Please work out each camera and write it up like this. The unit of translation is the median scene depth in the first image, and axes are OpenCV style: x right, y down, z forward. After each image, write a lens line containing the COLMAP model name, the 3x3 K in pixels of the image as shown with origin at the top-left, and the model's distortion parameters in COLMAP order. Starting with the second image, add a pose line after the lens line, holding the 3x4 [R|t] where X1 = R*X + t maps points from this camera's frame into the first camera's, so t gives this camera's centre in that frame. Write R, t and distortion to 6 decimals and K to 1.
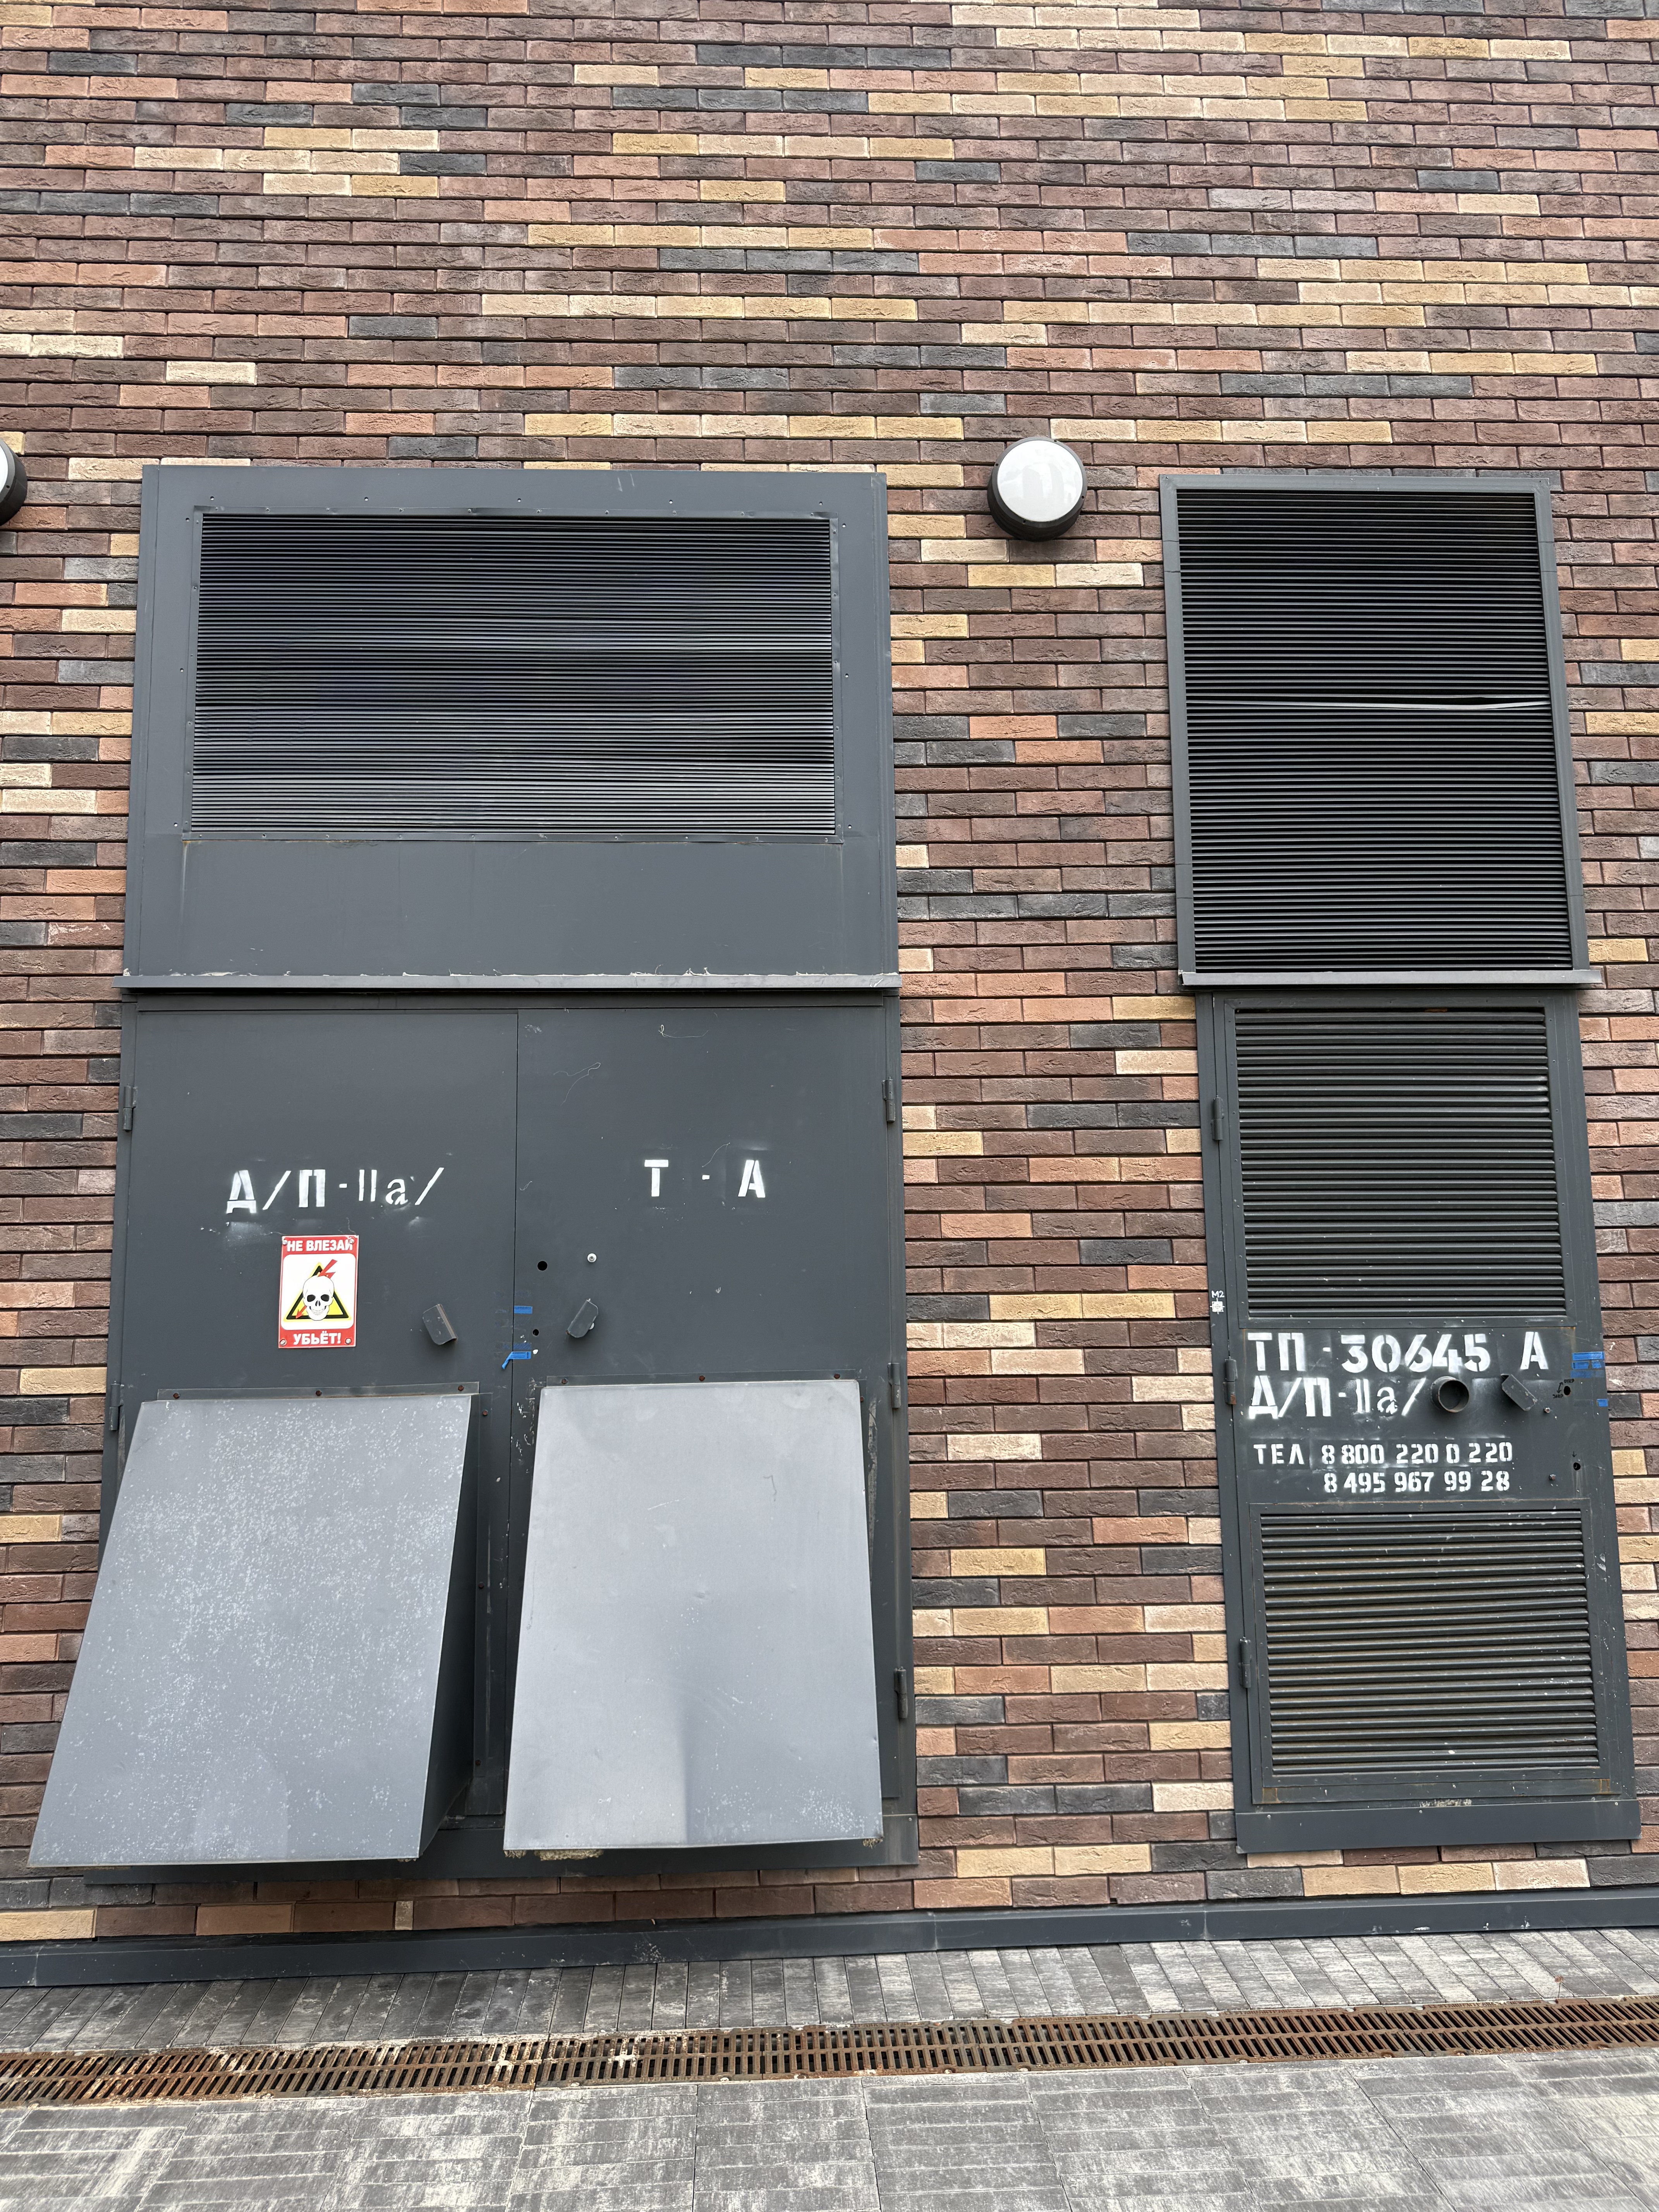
lens RADIAL K [[1554.3, 0, 830.1], [0, 1554.3, 1113.5], [0, 0, 1]] dist [0.041723, -0.035600]
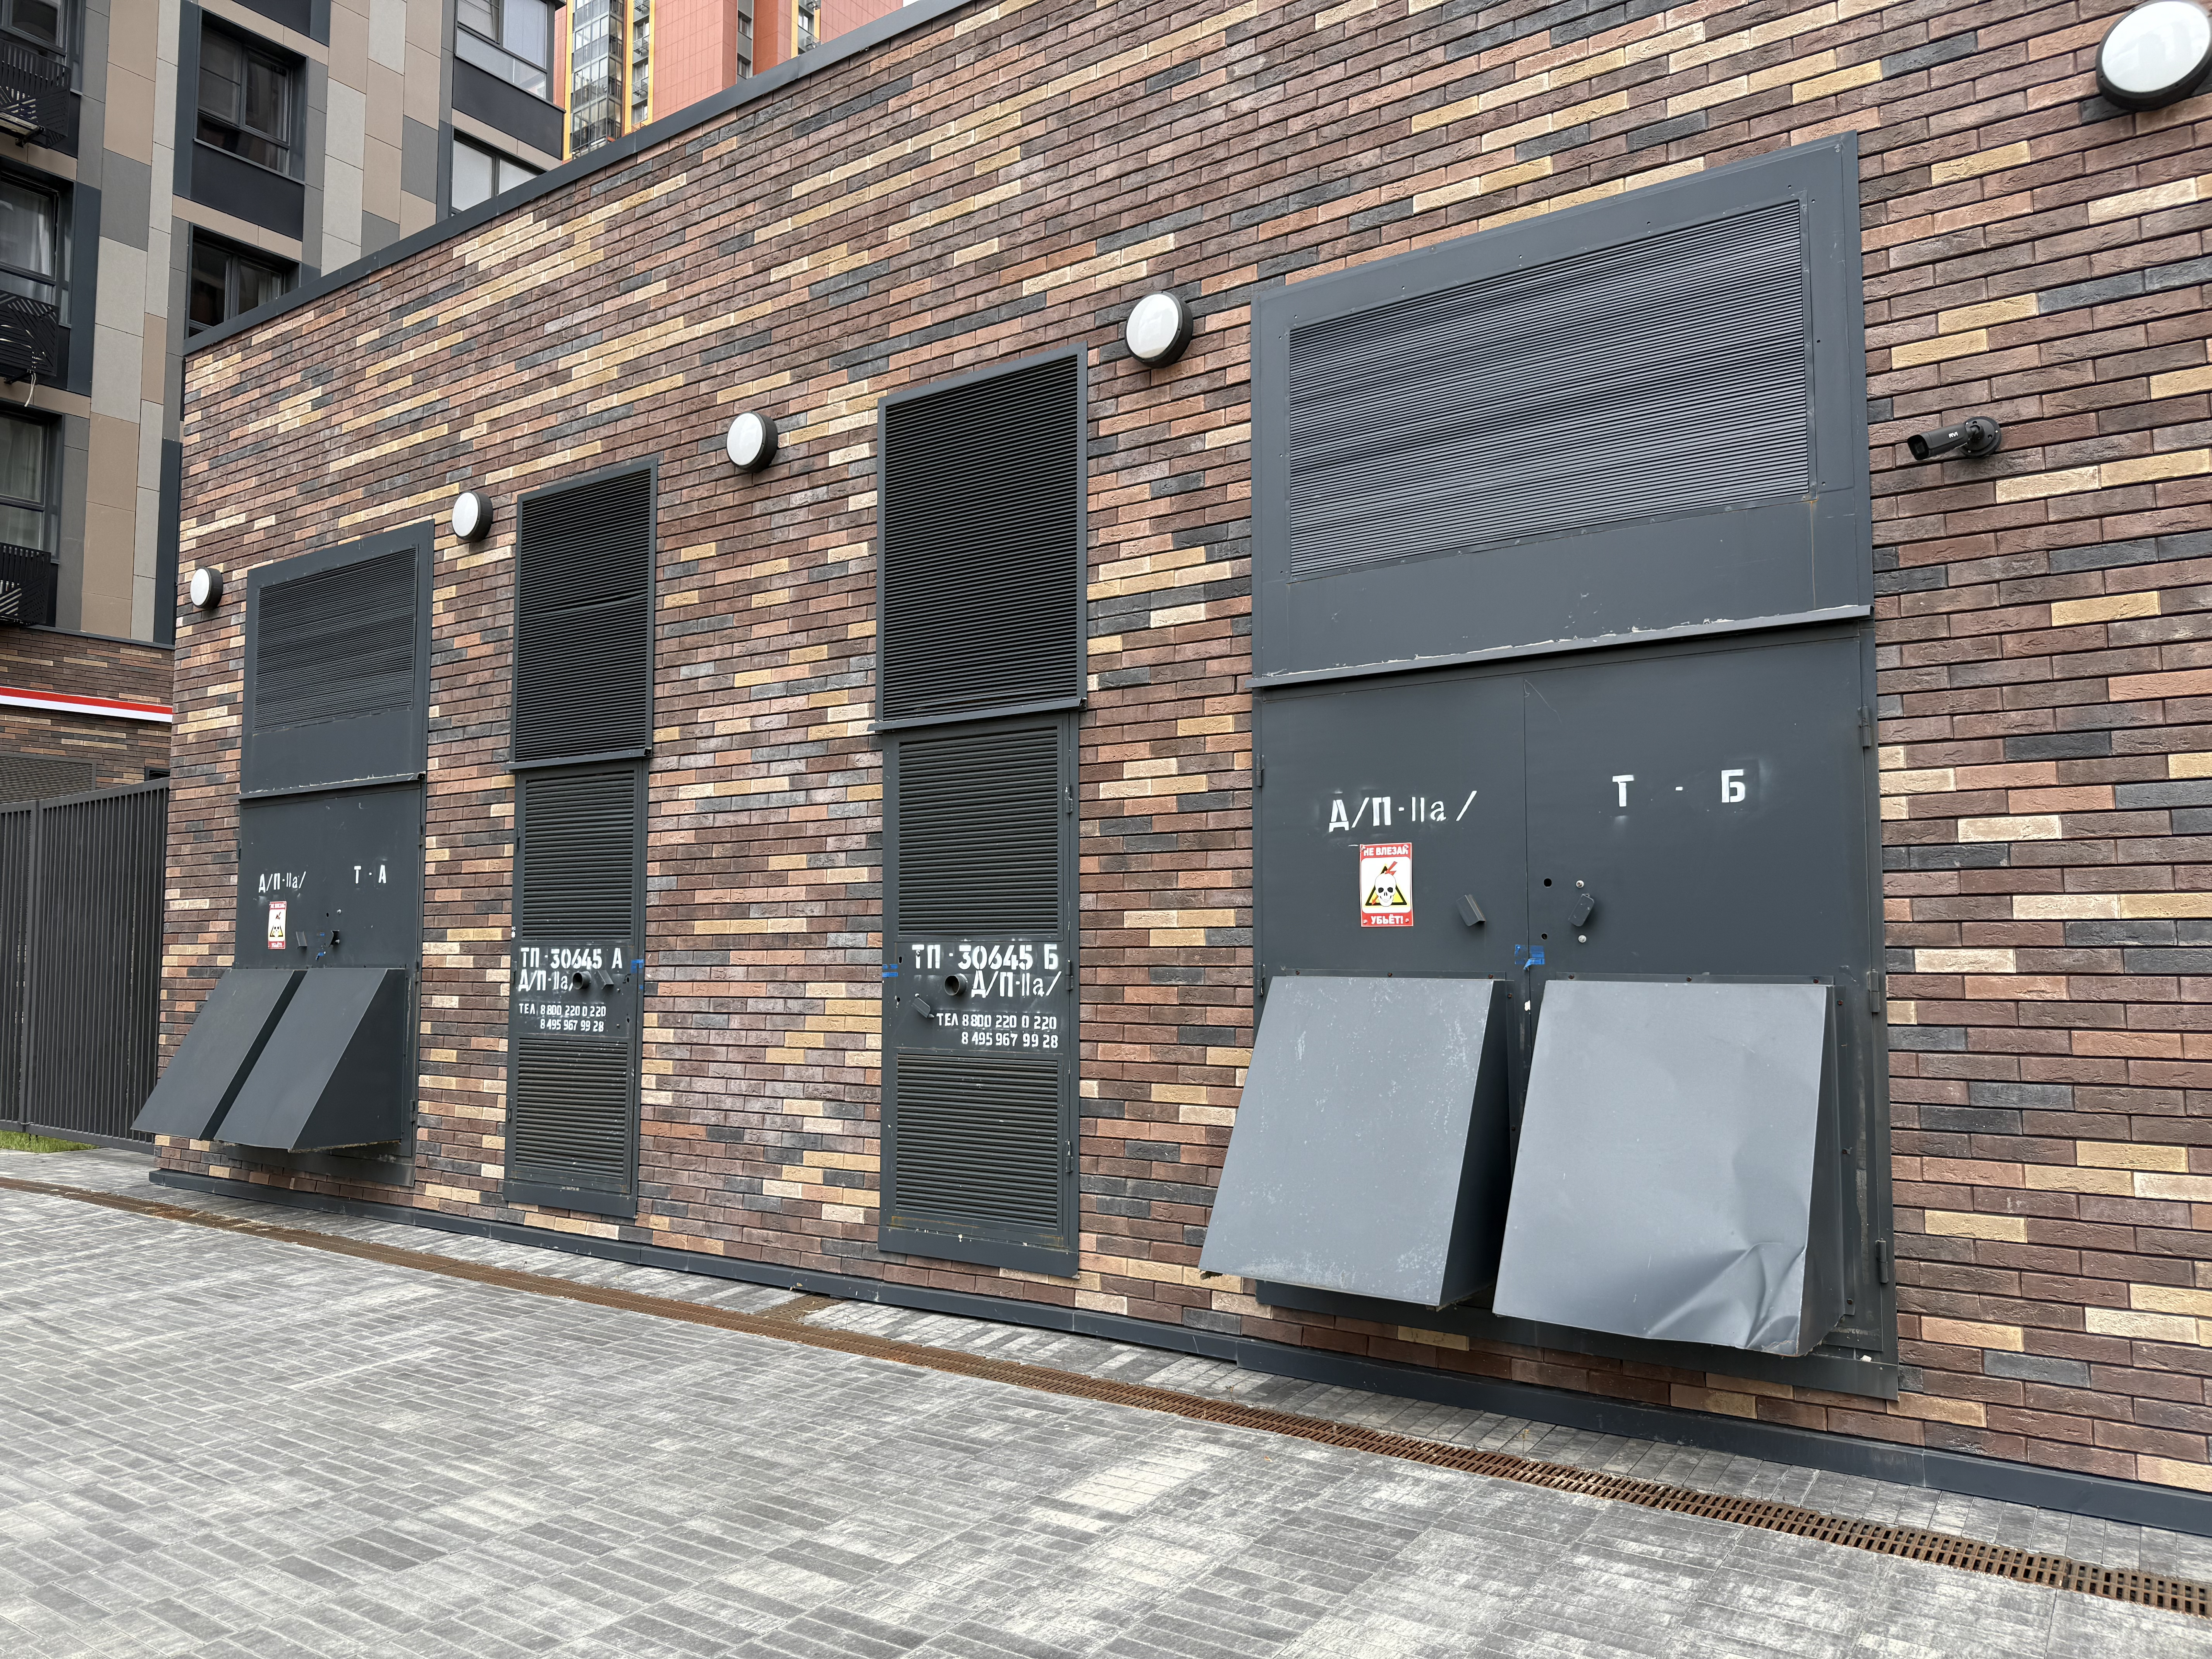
lens RADIAL K [[1554.3, 0, 1093.8], [0, 1554.3, 821.6], [0, 0, 1]] dist [0.041723, -0.035600]
pose [[0.788542, -0.037339, -0.613846, 2.031960], [0.075973, 0.996424, 0.036983, -0.035095], [0.610270, -0.075799, 0.788559, -0.097744]]
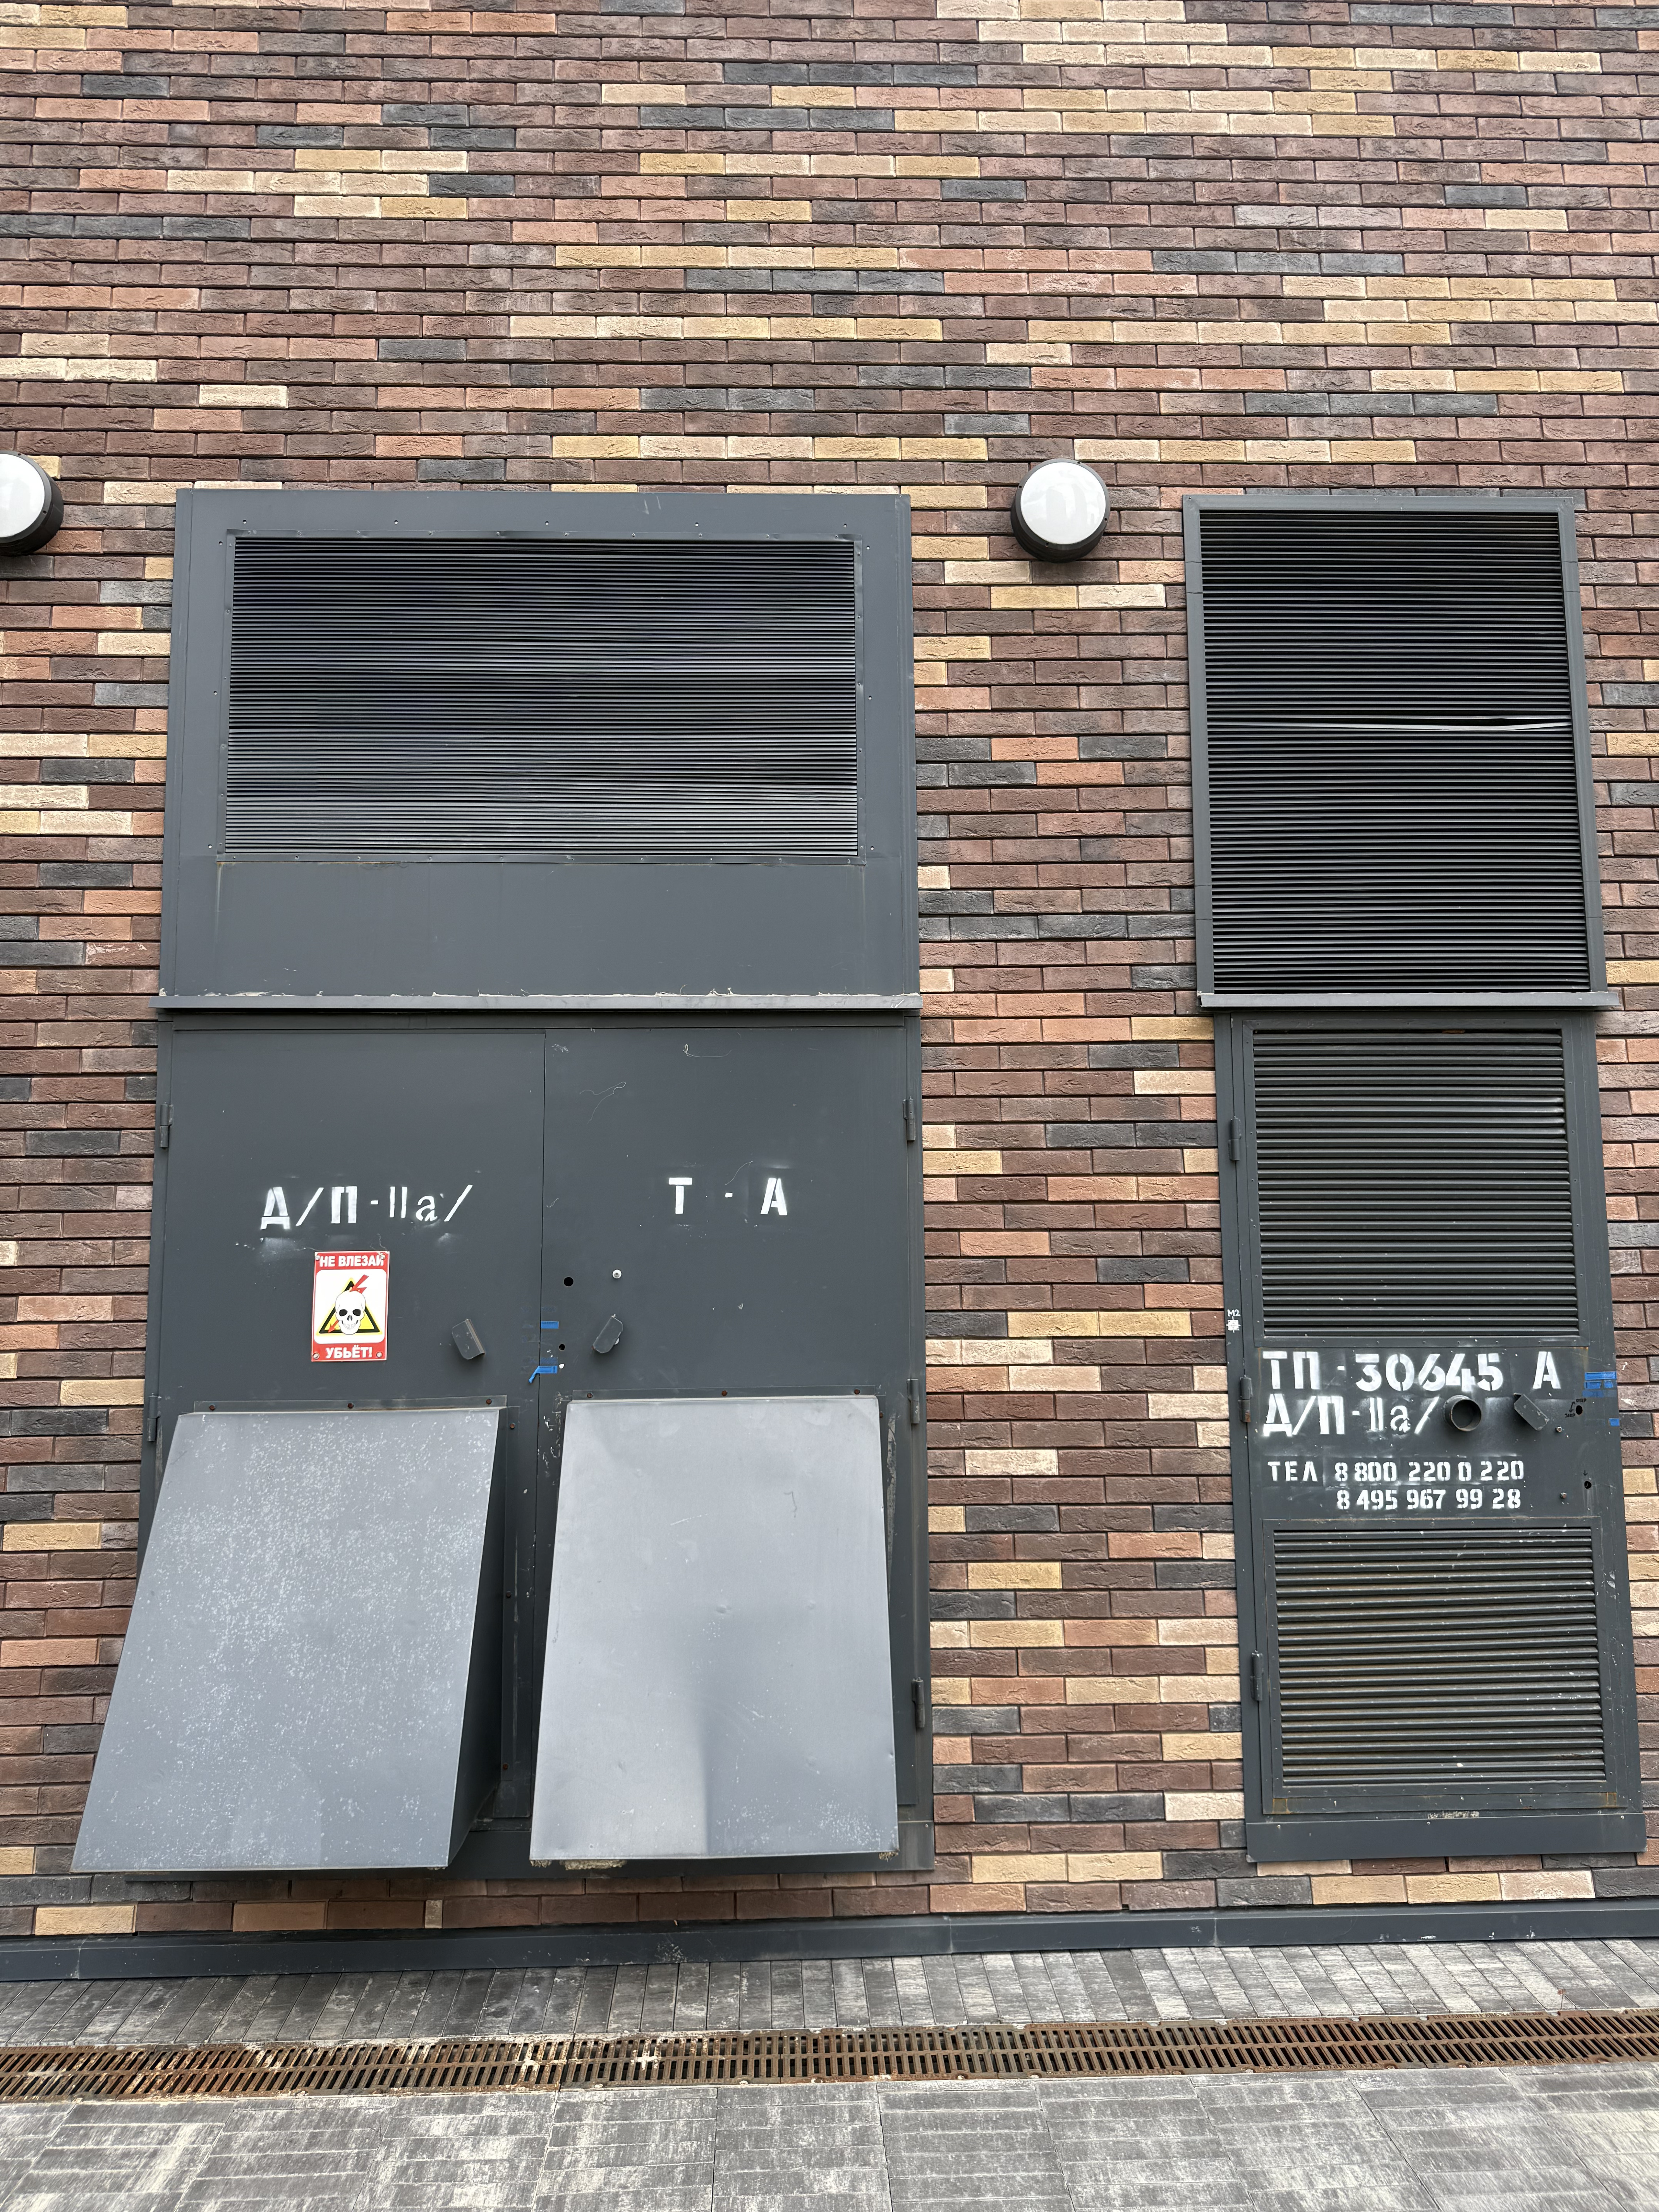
lens RADIAL K [[1554.3, 0, 837.1], [0, 1554.3, 1110.6], [0, 0, 1]] dist [0.041723, -0.035600]
pose [[0.999898, 0.004168, -0.013681, 0.004411], [-0.003935, 0.999847, 0.017064, -0.031634], [0.013750, -0.017009, 0.999761, -0.014583]]
